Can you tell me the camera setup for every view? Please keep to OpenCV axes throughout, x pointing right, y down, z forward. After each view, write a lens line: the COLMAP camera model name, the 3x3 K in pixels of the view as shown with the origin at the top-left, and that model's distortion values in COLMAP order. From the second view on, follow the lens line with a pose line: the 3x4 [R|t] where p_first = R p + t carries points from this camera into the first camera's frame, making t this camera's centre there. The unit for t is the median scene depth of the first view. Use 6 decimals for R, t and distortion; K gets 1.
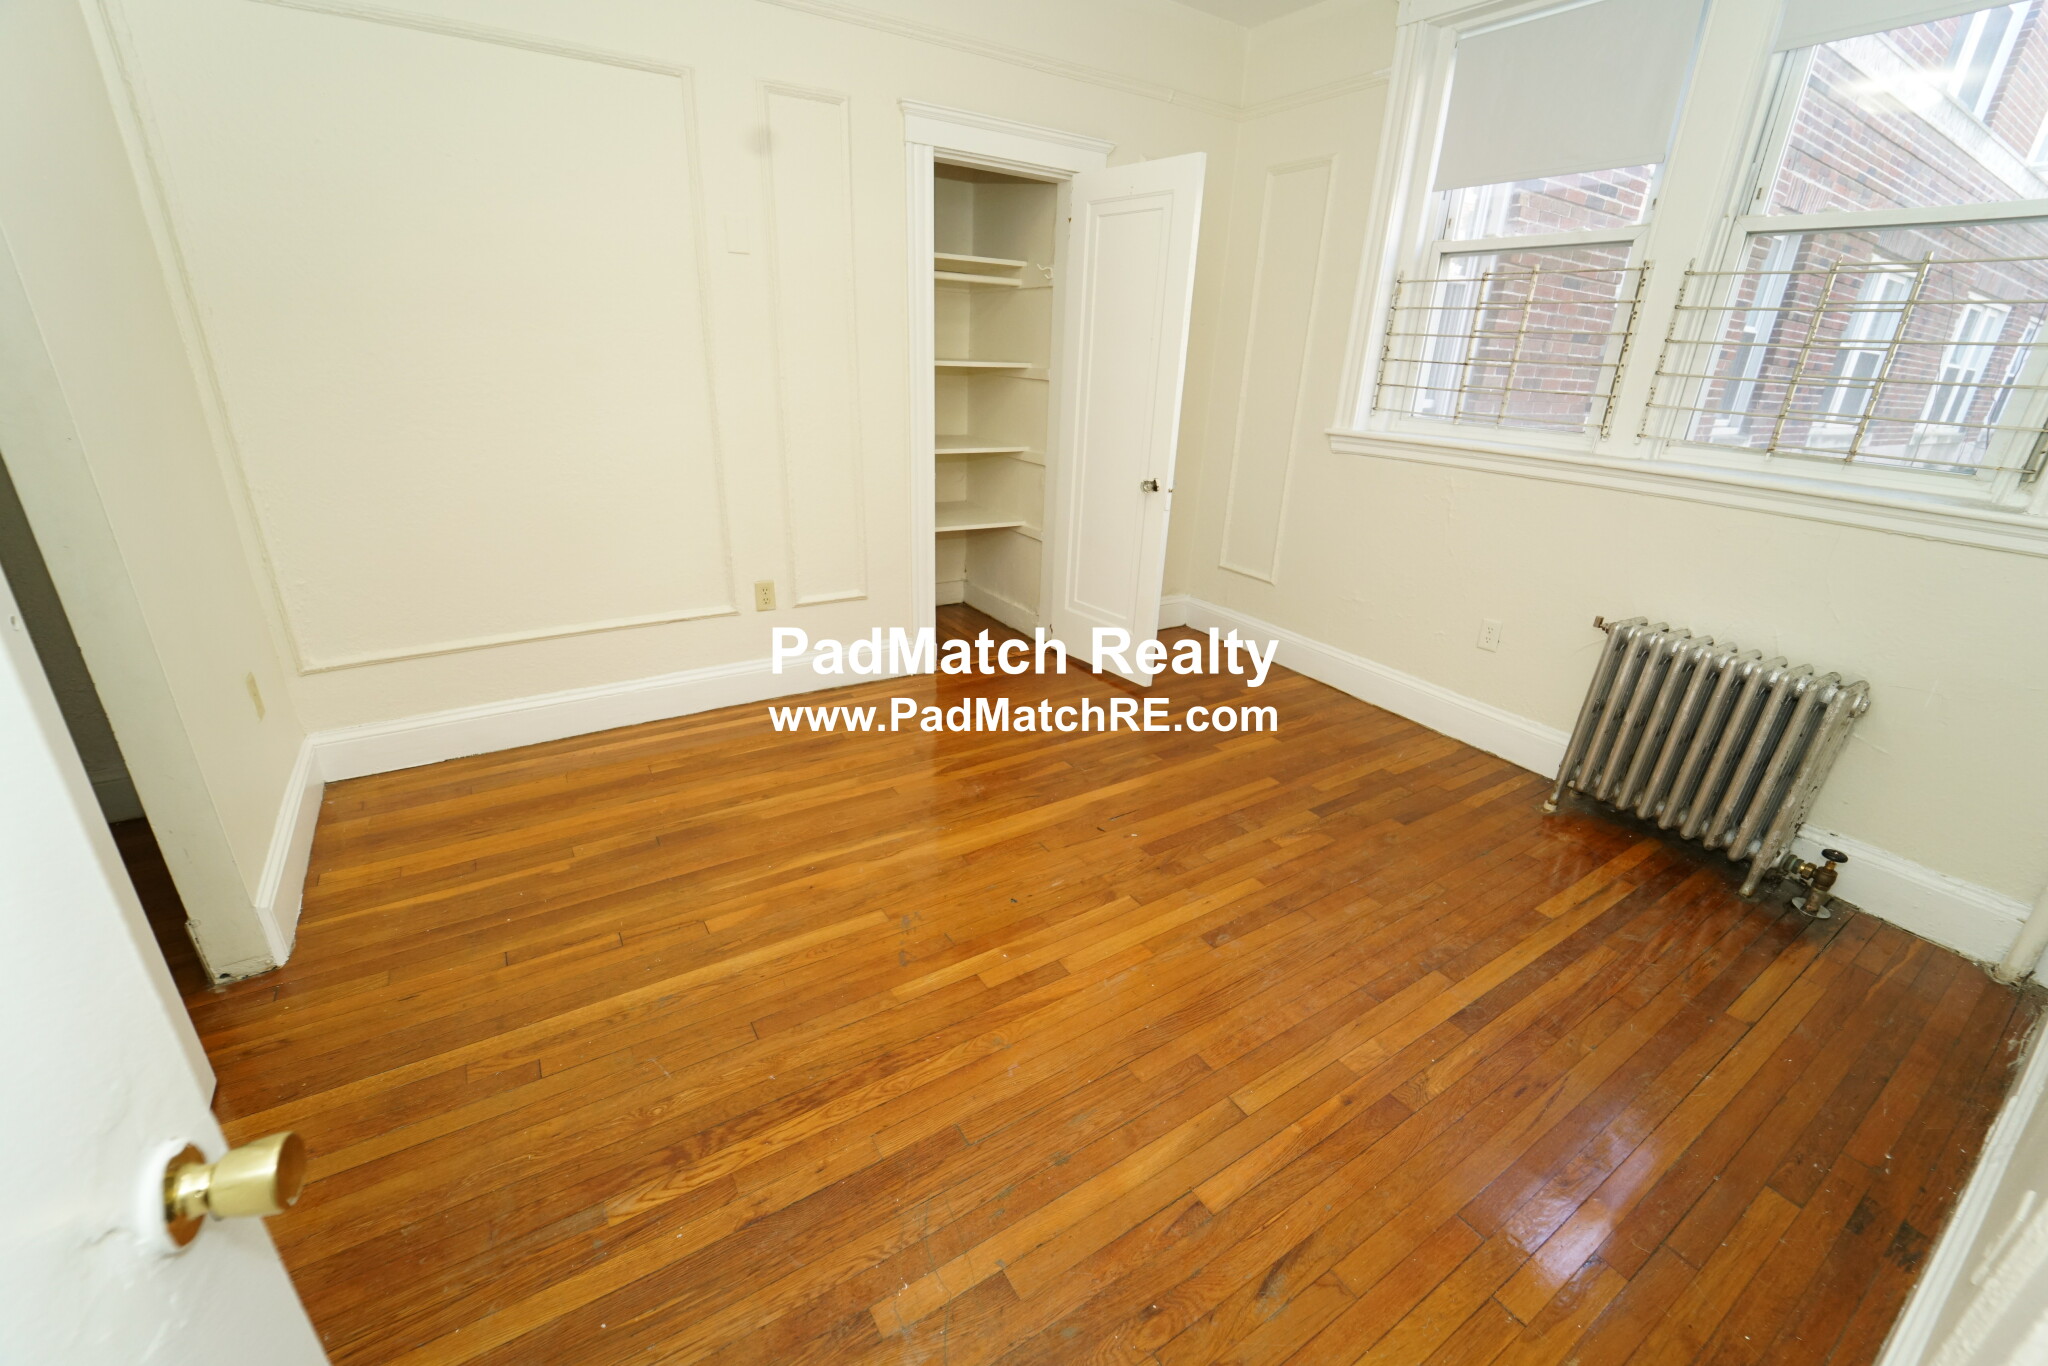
lens RADIAL K [[824.0, 0, 1024.0], [0, 824.0, 683.0], [0, 0, 1]] dist [-0.013117, -0.004699]
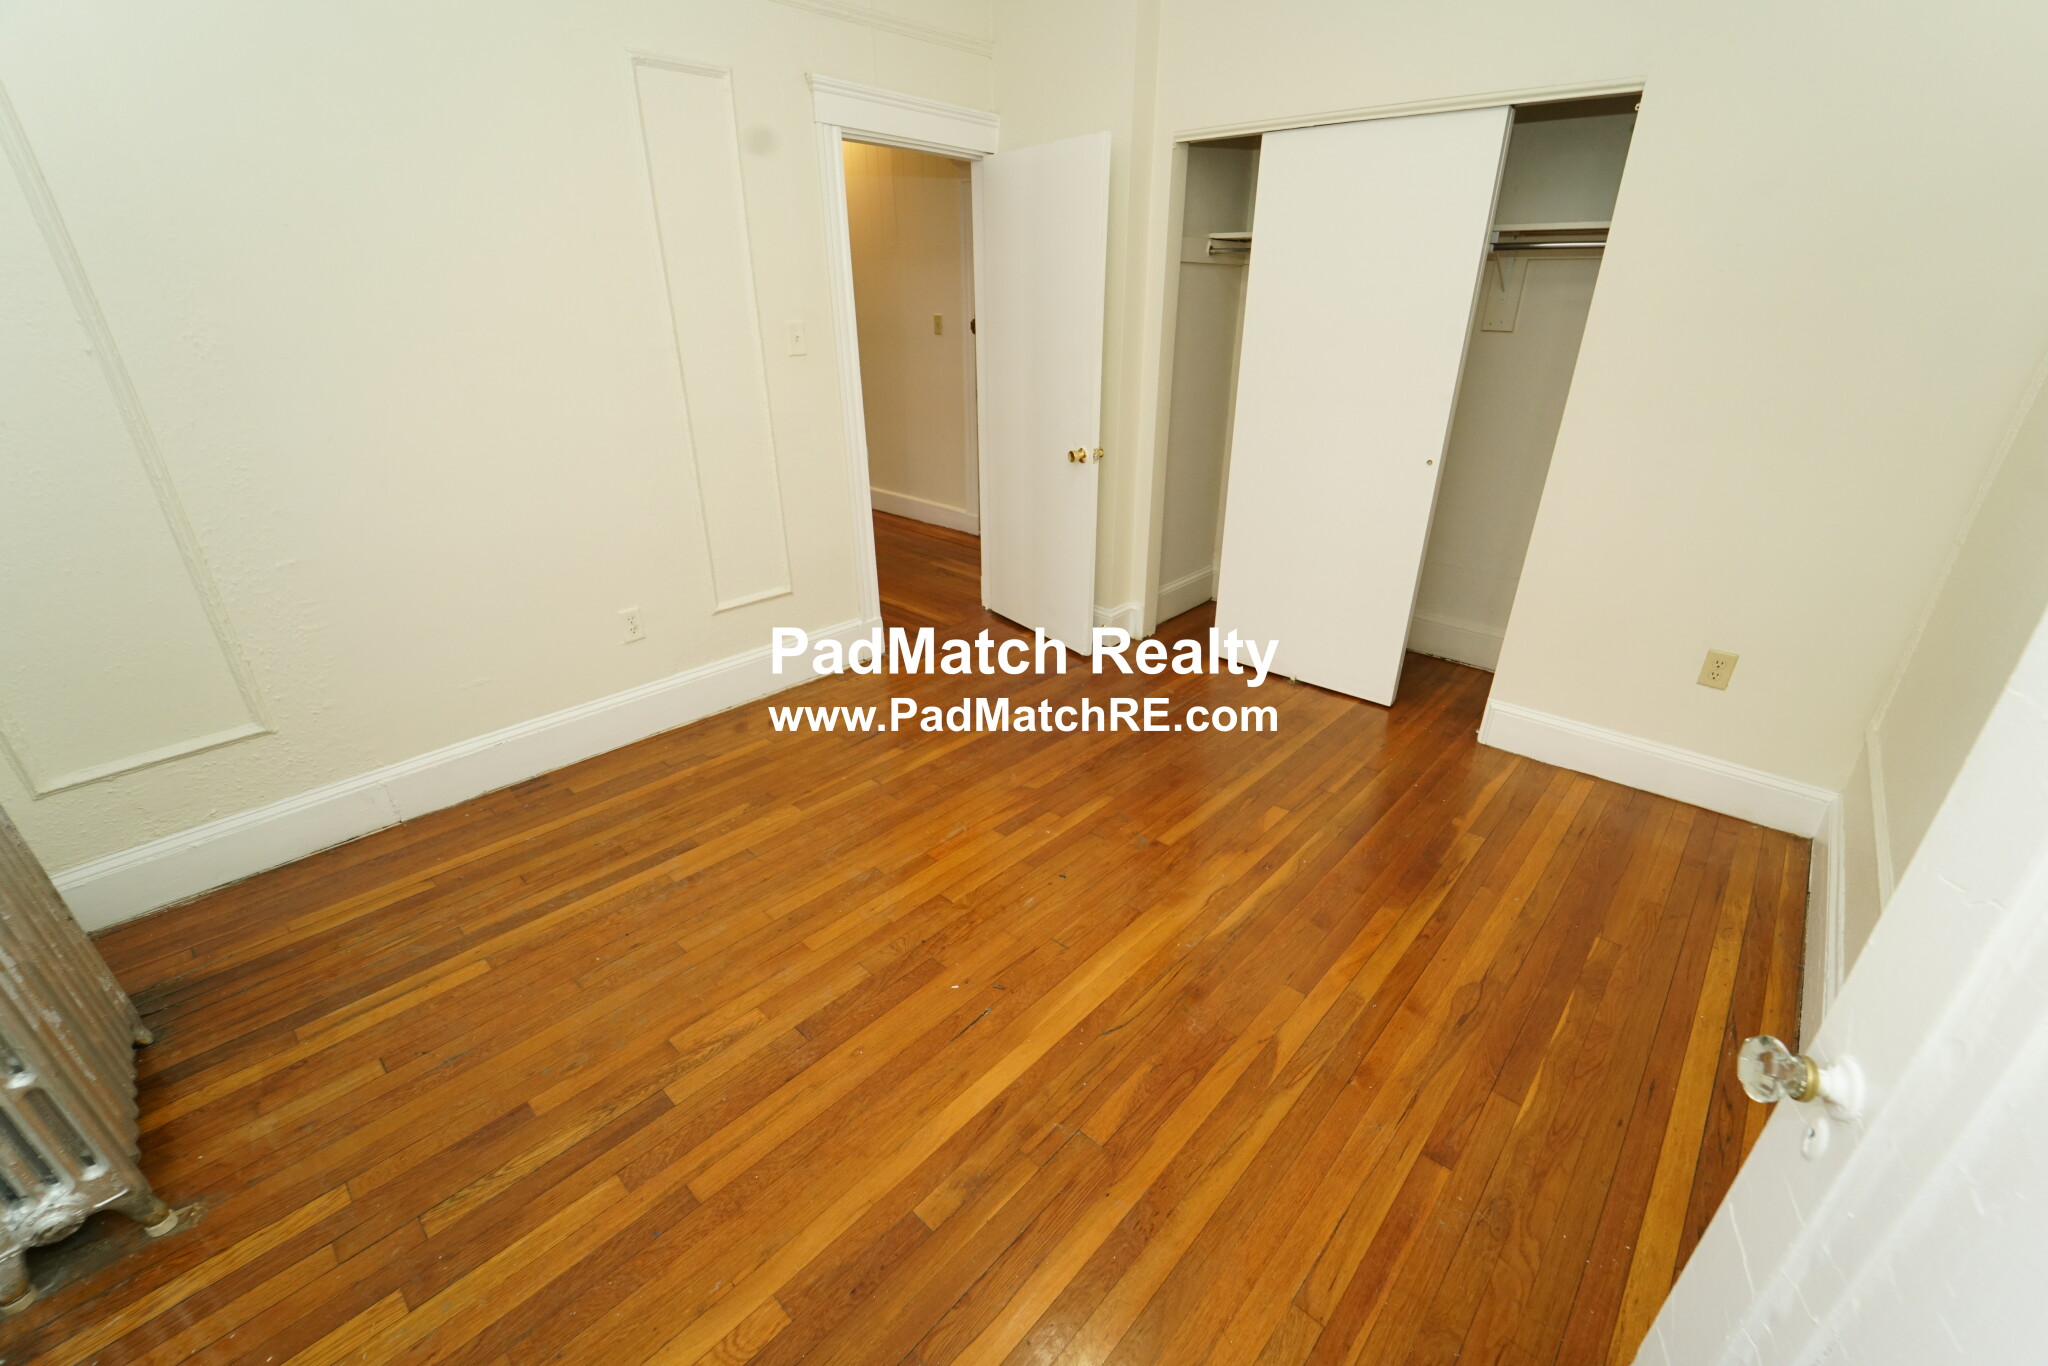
lens RADIAL K [[824.0, 0, 1024.0], [0, 824.0, 683.0], [0, 0, 1]] dist [-0.013117, -0.004699]
pose [[-0.967084, 0.071761, -0.244128, 0.258128], [-0.129881, 0.685807, 0.716100, -0.610608], [0.218813, 0.724237, -0.653913, 1.429654]]
